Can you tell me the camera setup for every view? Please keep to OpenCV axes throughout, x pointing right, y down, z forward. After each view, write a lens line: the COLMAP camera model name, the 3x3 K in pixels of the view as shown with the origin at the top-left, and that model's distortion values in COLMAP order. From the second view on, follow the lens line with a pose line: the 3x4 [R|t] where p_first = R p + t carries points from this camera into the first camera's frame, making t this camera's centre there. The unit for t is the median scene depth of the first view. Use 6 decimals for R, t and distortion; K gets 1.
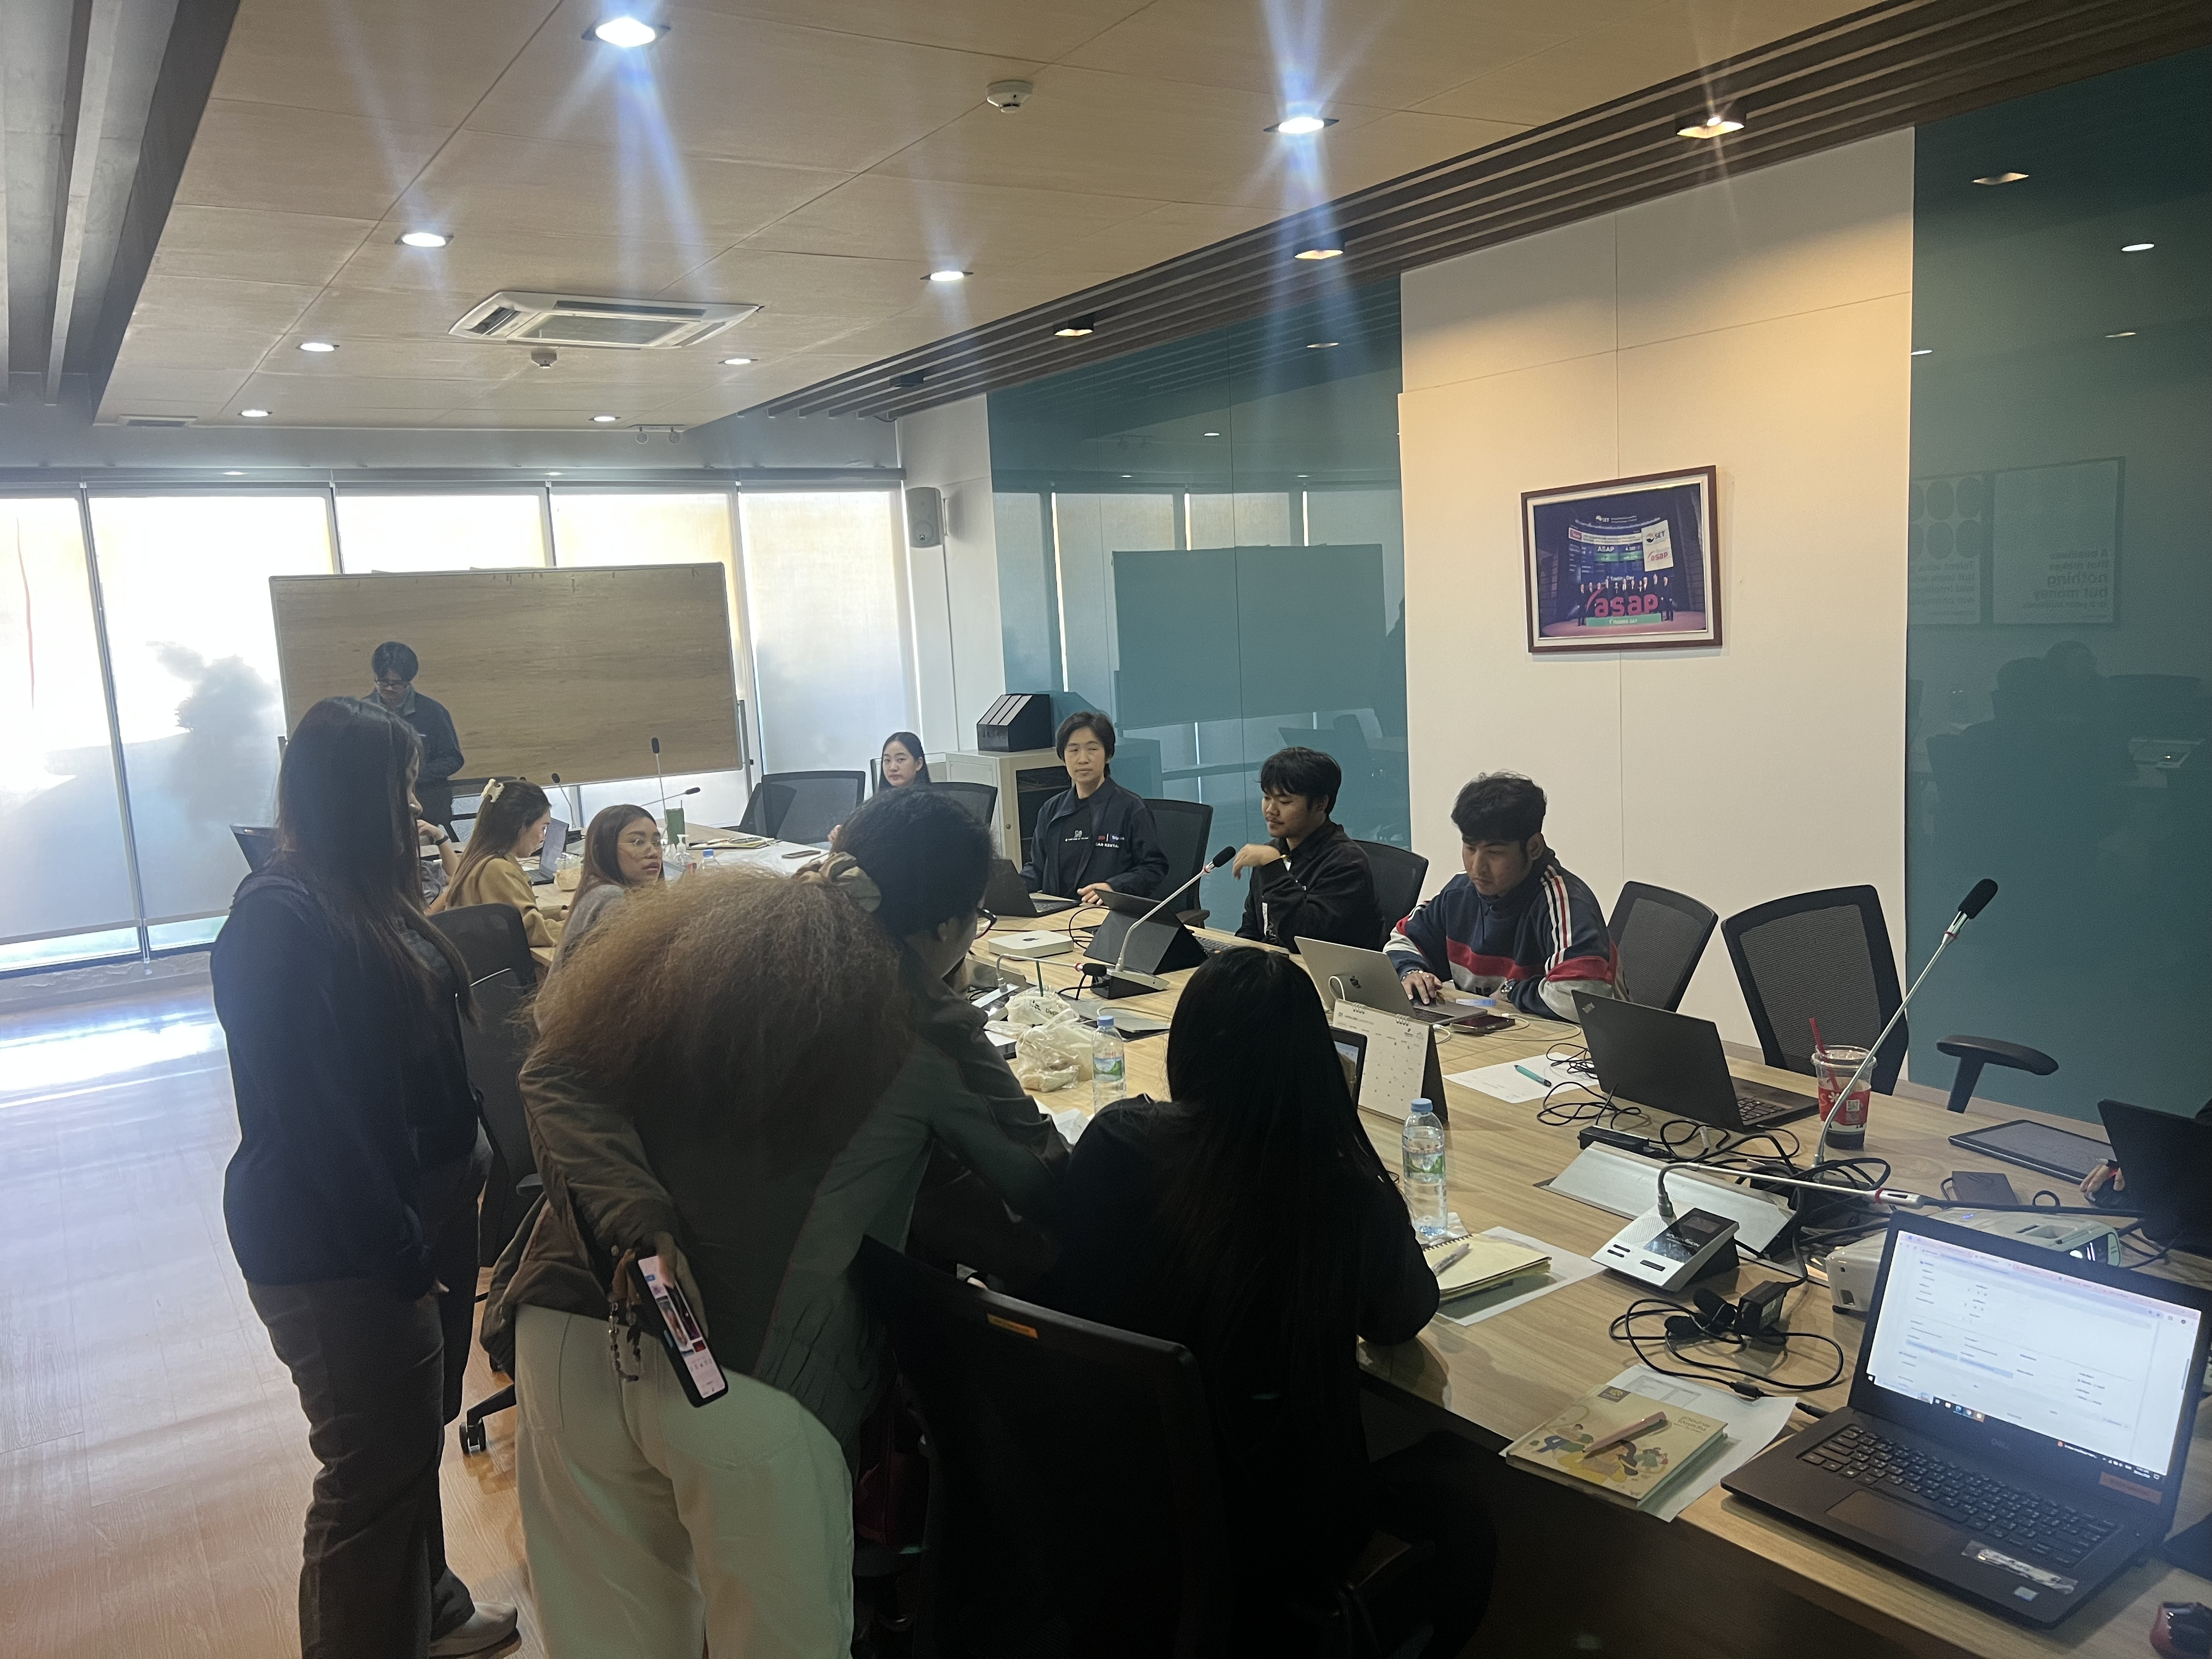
lens RADIAL K [[1684.0, 0, 1112.1], [0, 1684.0, 828.3], [0, 0, 1]] dist [0.019925, -0.024362]
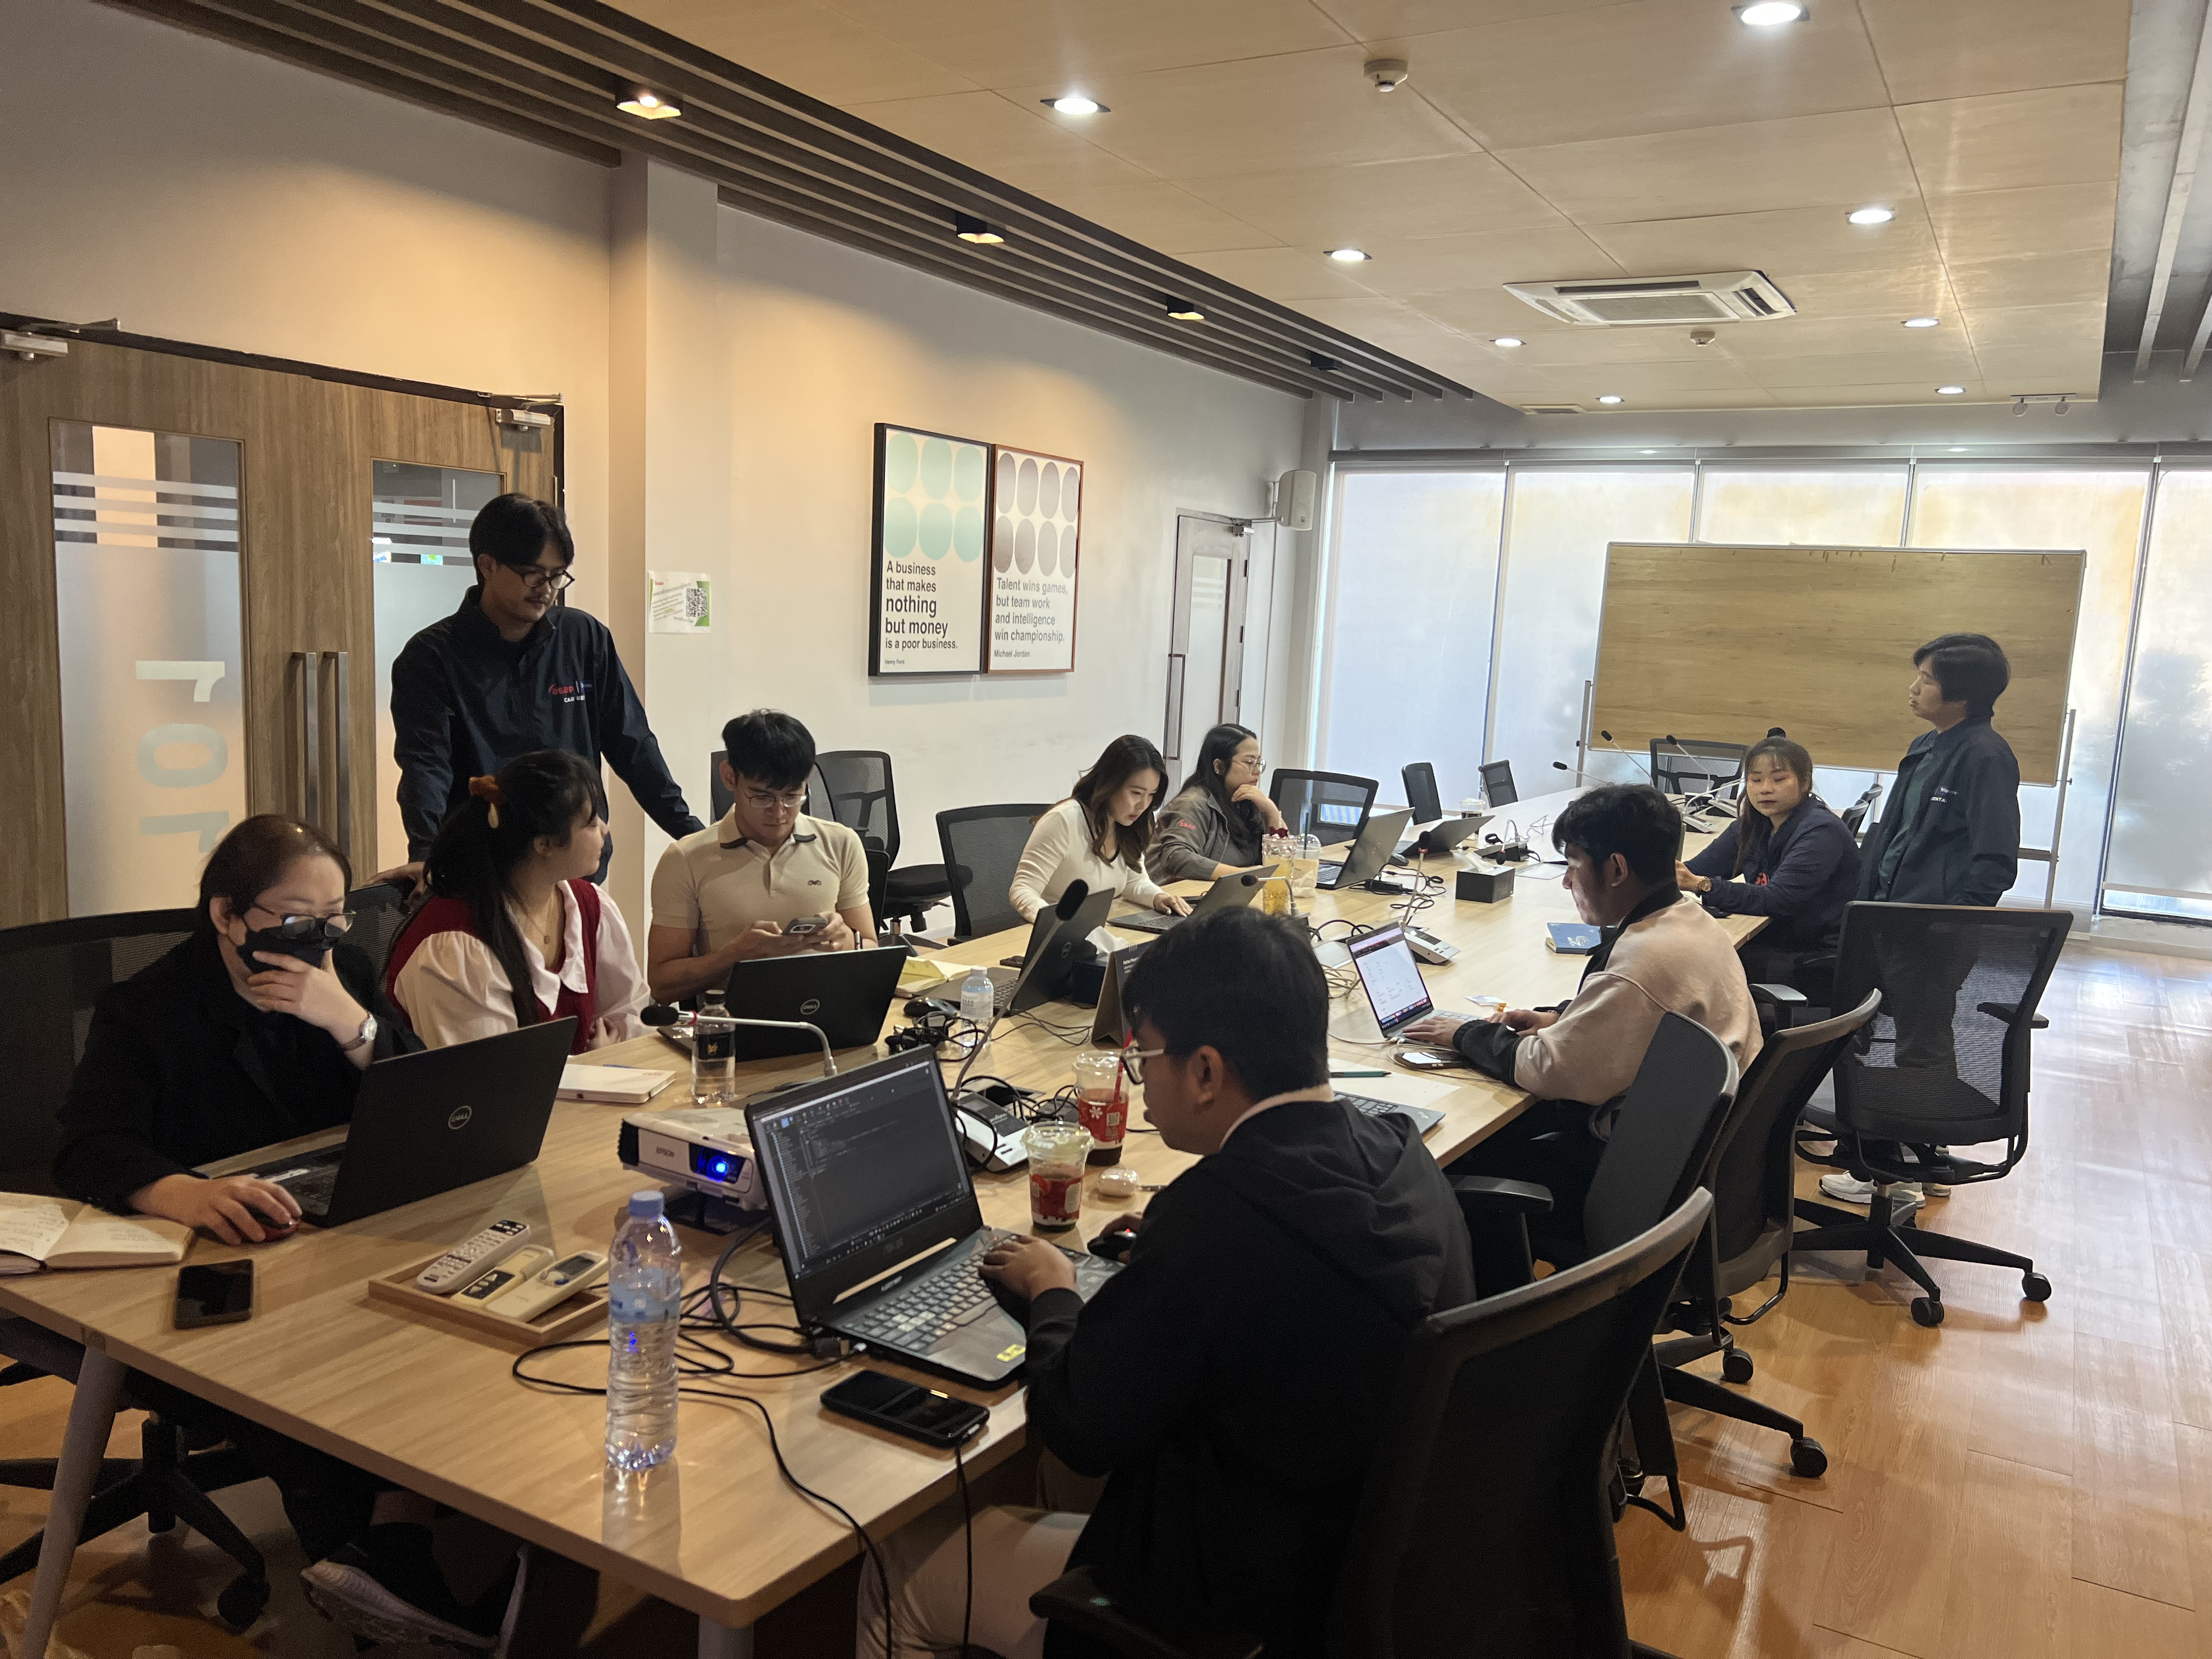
lens RADIAL K [[1684.0, 0, 1117.1], [0, 1684.0, 828.5], [0, 0, 1]] dist [0.019925, -0.024362]
pose [[0.454423, 0.192863, -0.869657, 0.486504], [-0.180065, 0.976015, 0.122360, -0.053892], [0.872397, 0.100991, 0.478251, 0.250408]]
